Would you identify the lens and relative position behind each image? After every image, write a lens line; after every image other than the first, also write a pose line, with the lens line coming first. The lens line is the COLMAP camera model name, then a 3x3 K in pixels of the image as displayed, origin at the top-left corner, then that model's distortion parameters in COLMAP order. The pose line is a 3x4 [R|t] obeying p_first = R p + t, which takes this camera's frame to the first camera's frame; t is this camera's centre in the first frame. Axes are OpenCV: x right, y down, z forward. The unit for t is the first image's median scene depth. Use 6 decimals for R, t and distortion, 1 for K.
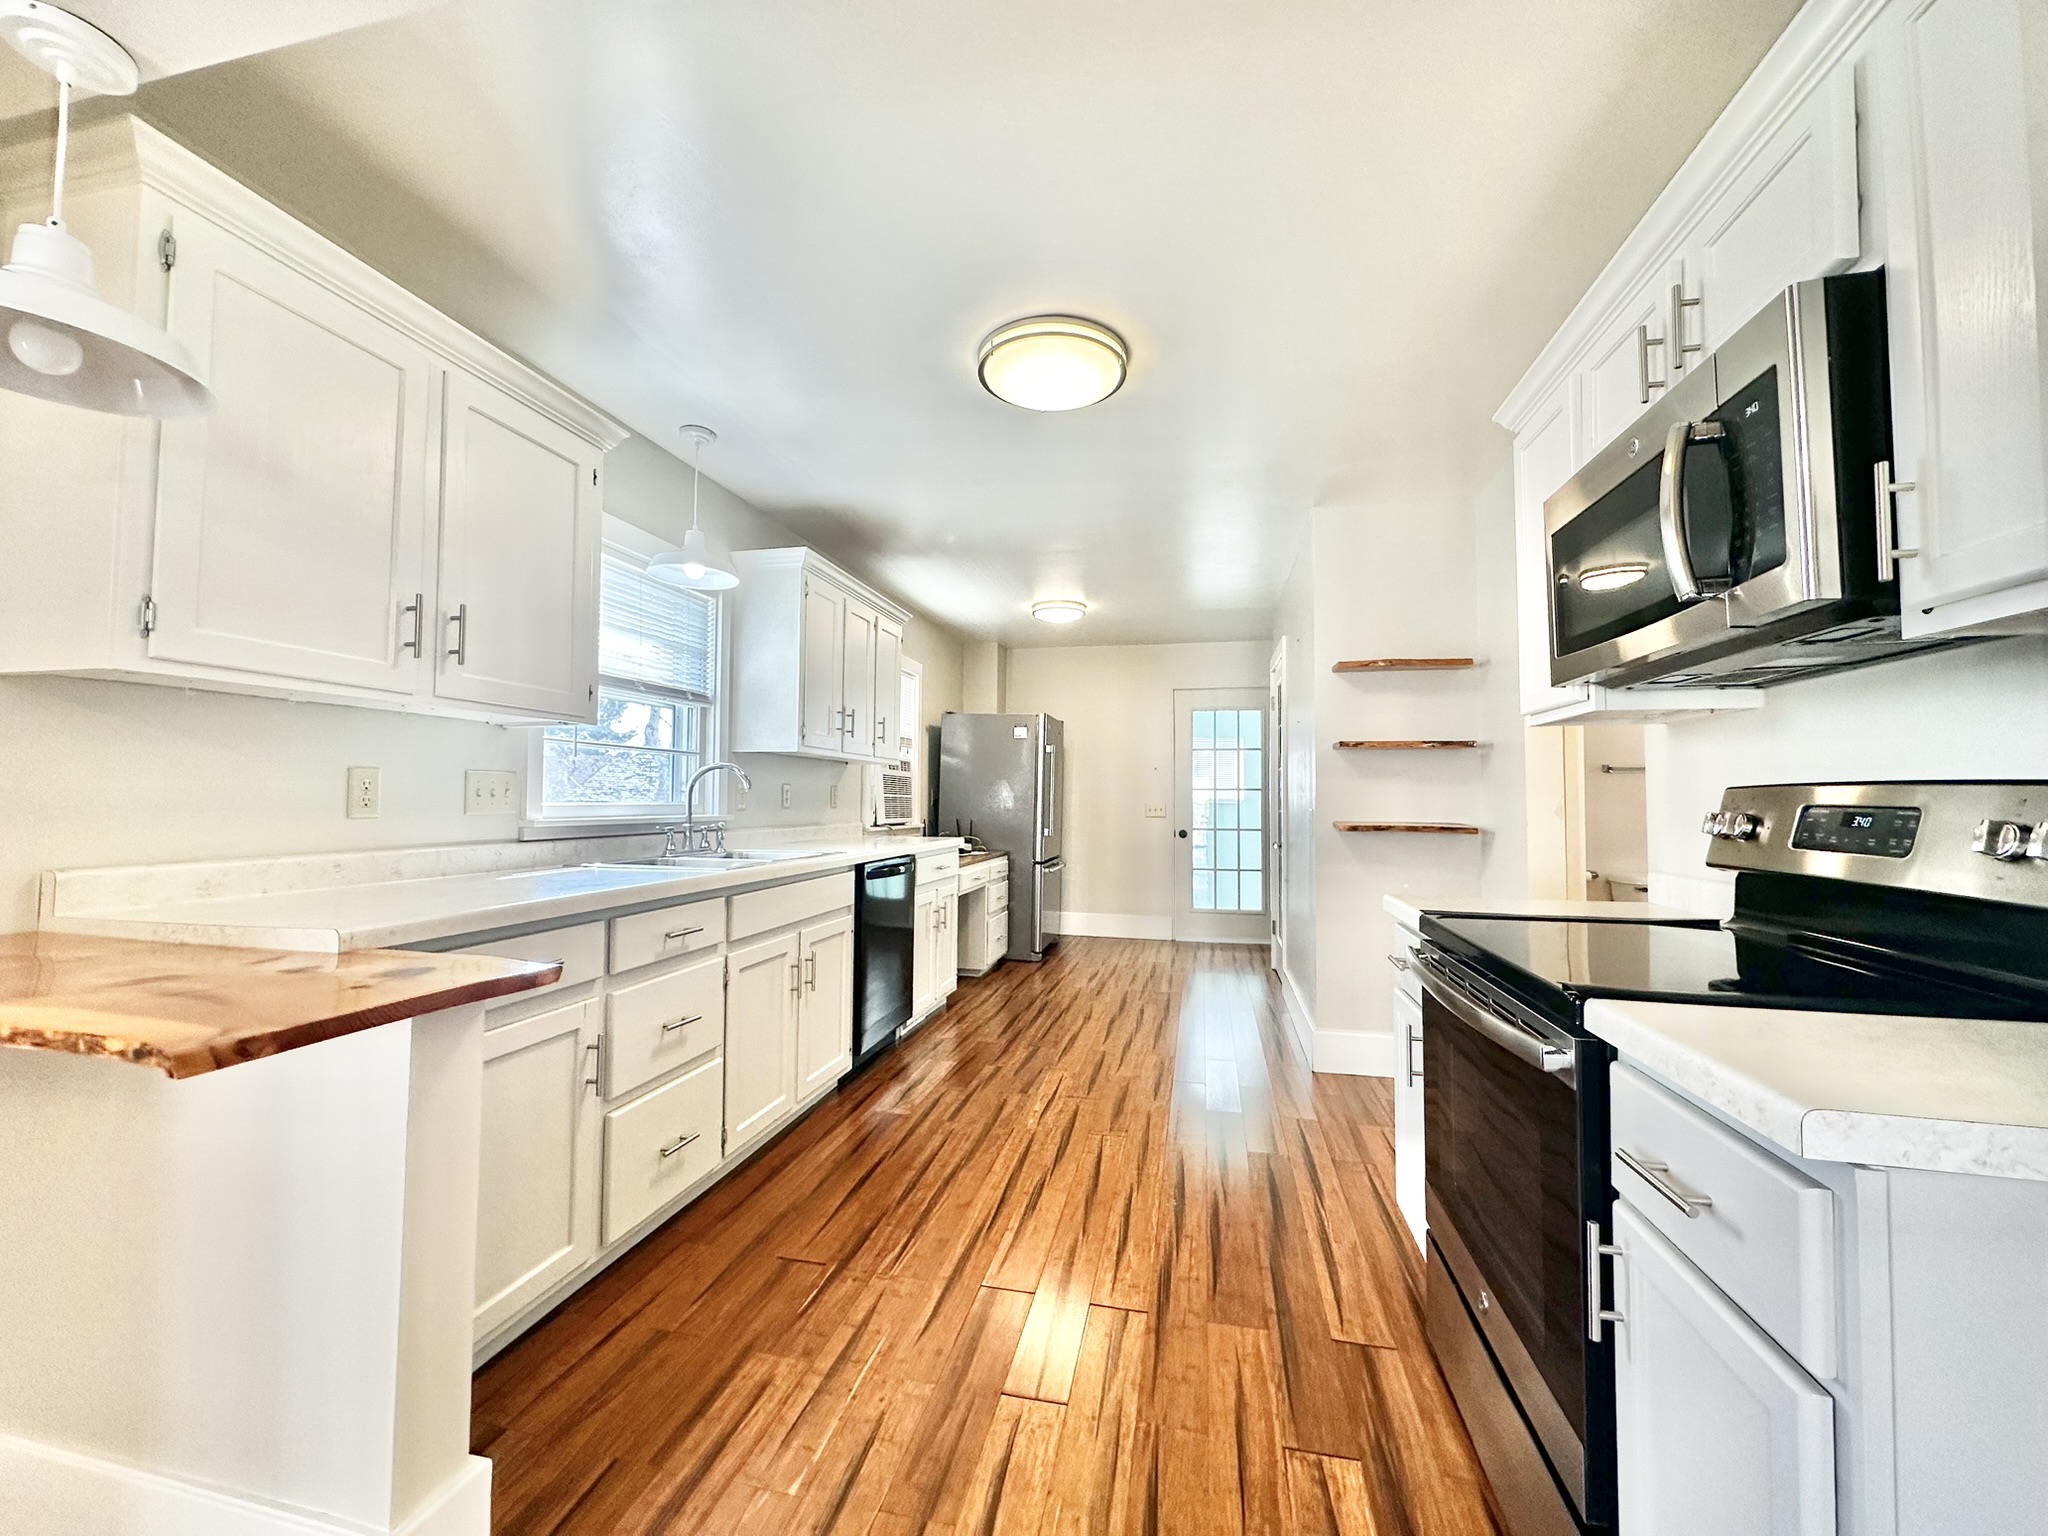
lens RADIAL K [[812.2, 0, 1023.8], [0, 812.2, 764.0], [0, 0, 1]] dist [-0.001333, -0.000258]
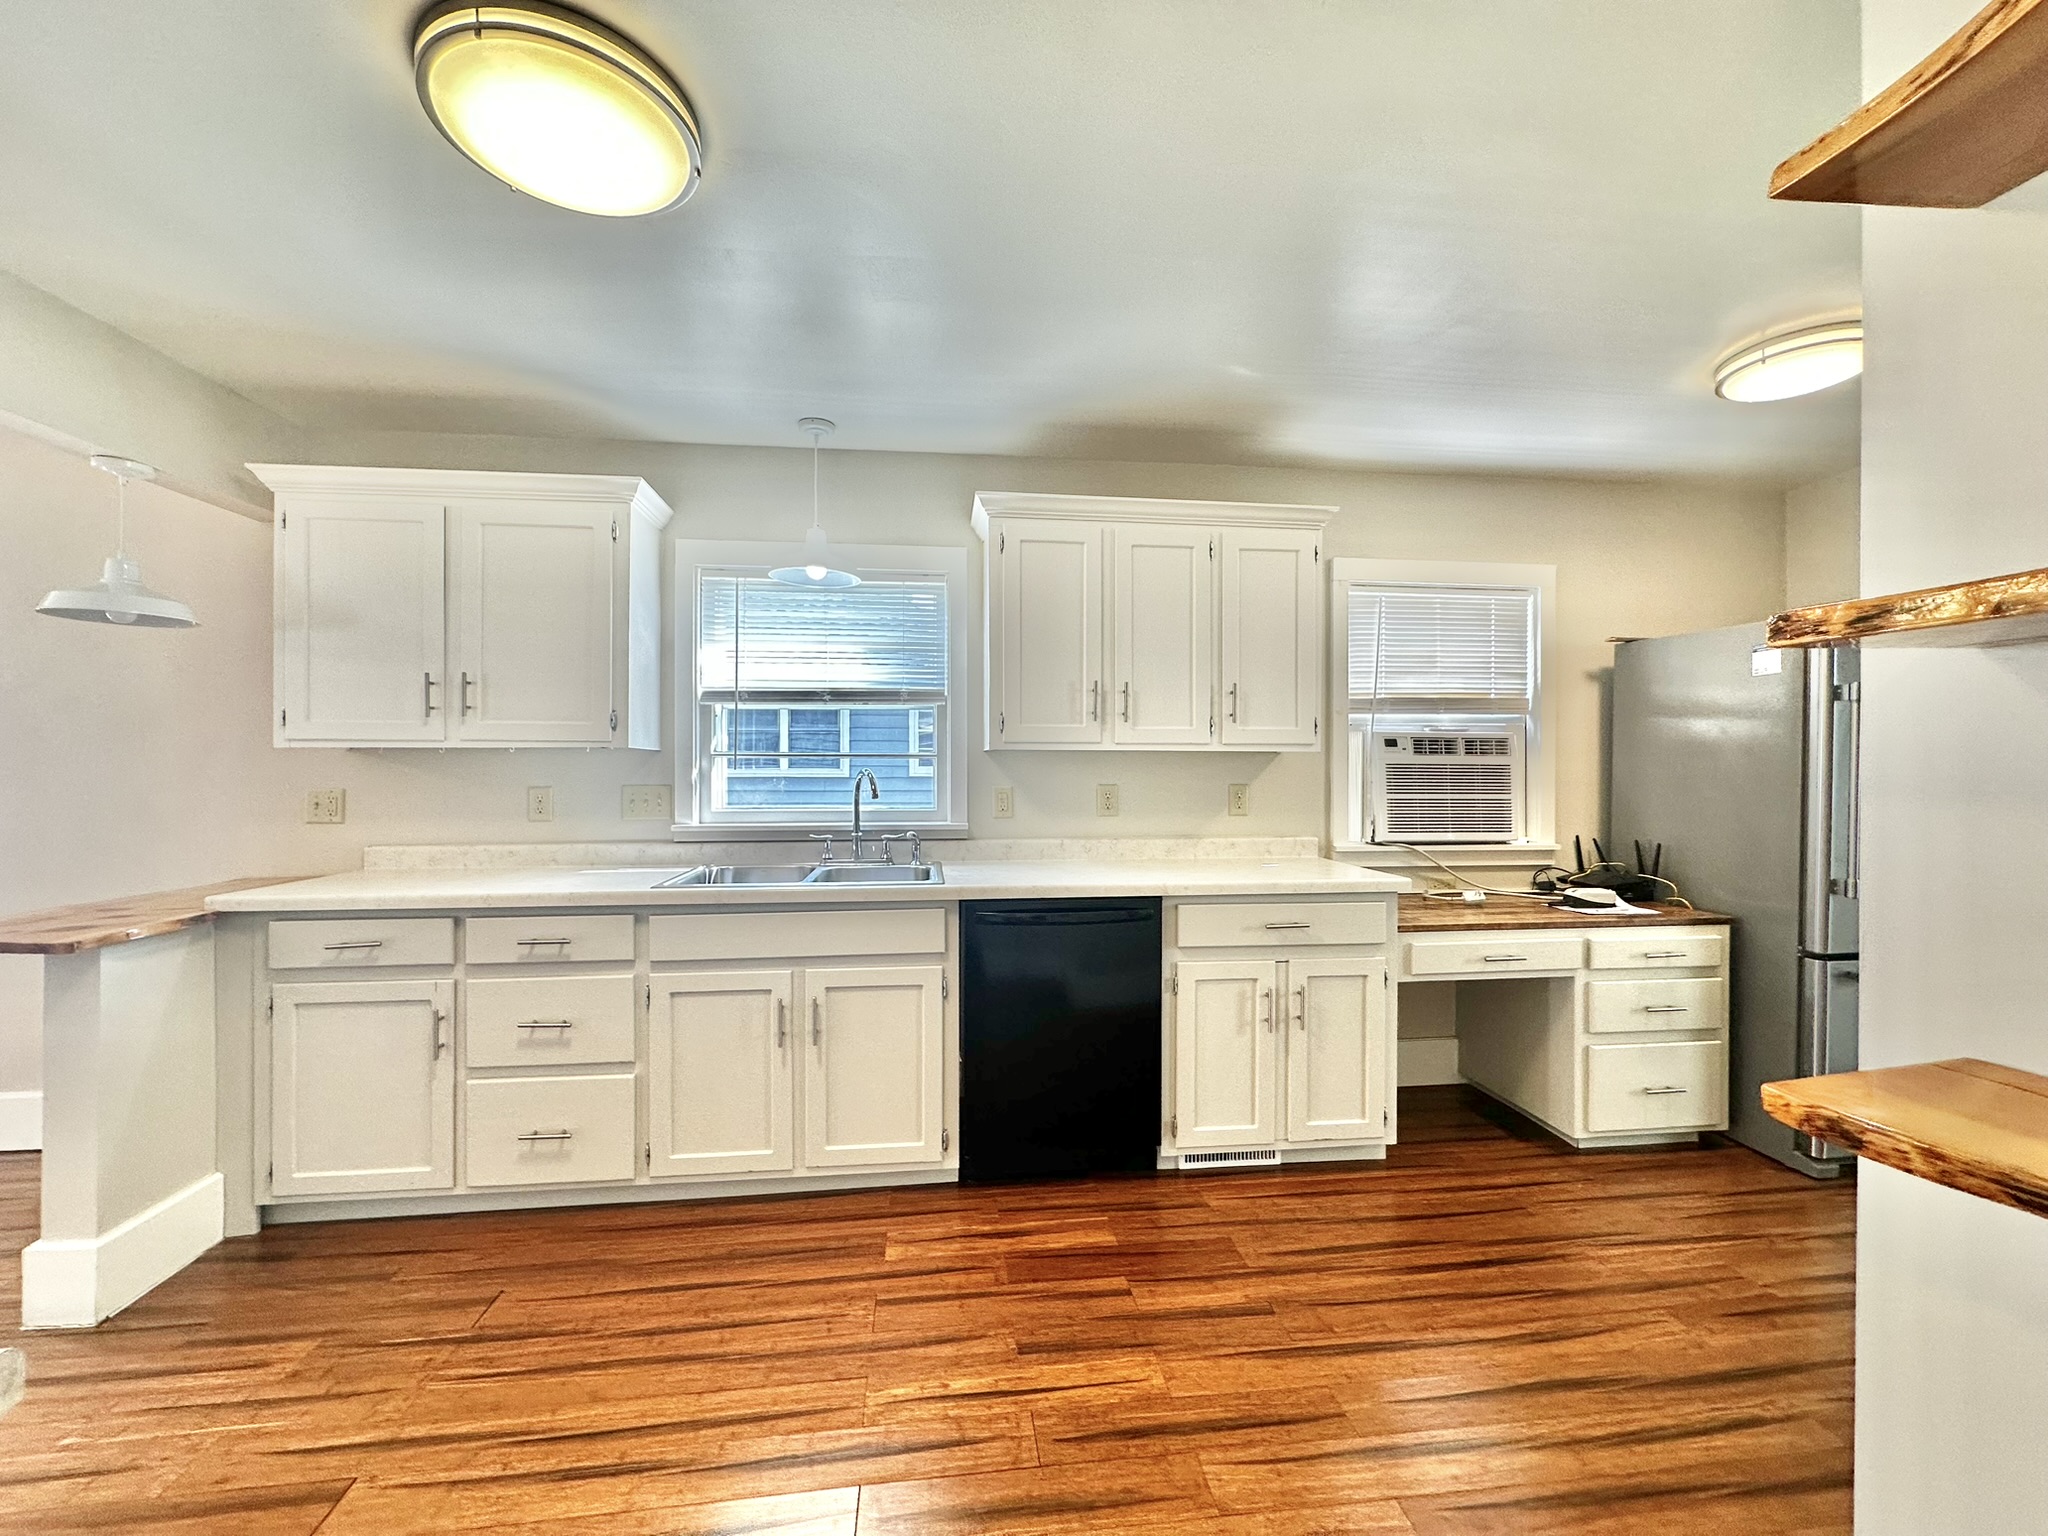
lens RADIAL K [[812.2, 0, 1023.8], [0, 812.2, 764.0], [0, 0, 1]] dist [-0.001333, -0.000258]
pose [[0.327006, -0.009281, -0.944977, 0.849935], [0.042682, 0.999076, 0.004957, -0.006674], [0.944058, -0.041954, 0.327101, 1.322213]]
